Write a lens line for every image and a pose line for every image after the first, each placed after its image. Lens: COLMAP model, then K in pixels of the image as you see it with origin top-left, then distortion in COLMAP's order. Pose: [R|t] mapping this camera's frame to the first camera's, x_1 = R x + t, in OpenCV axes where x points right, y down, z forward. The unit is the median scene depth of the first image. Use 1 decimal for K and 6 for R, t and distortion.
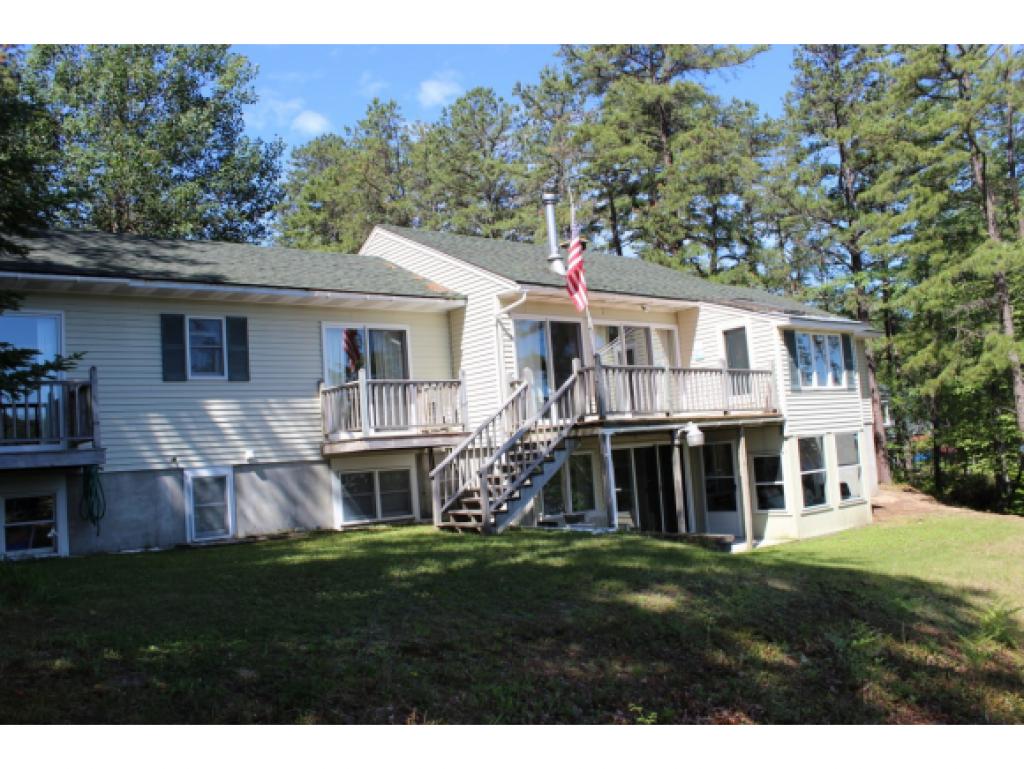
lens RADIAL K [[822.2, 0, 512.0], [0, 822.2, 384.5], [0, 0, 1]] dist [-0.104188, 0.002548]
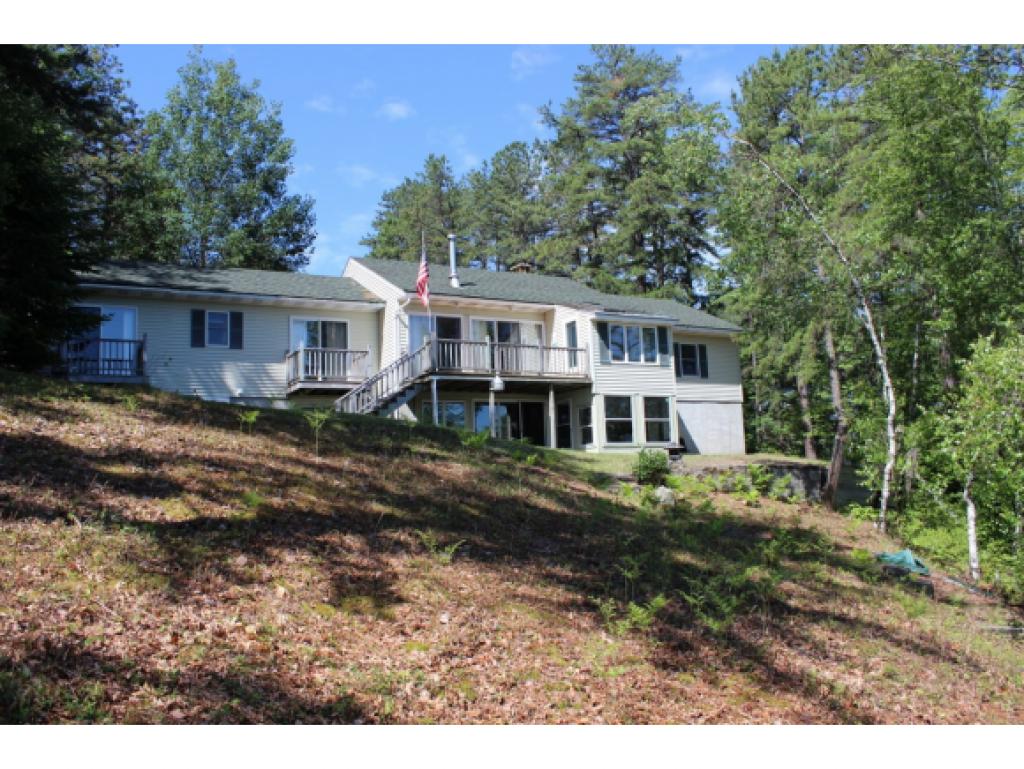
lens RADIAL K [[822.2, 0, 512.0], [0, 822.2, 384.5], [0, 0, 1]] dist [-0.104188, 0.002548]
pose [[0.982724, 0.009979, -0.184810, 0.469580], [-0.016153, 0.999360, -0.031932, 0.098133], [0.184373, 0.034365, 0.982255, -0.493998]]
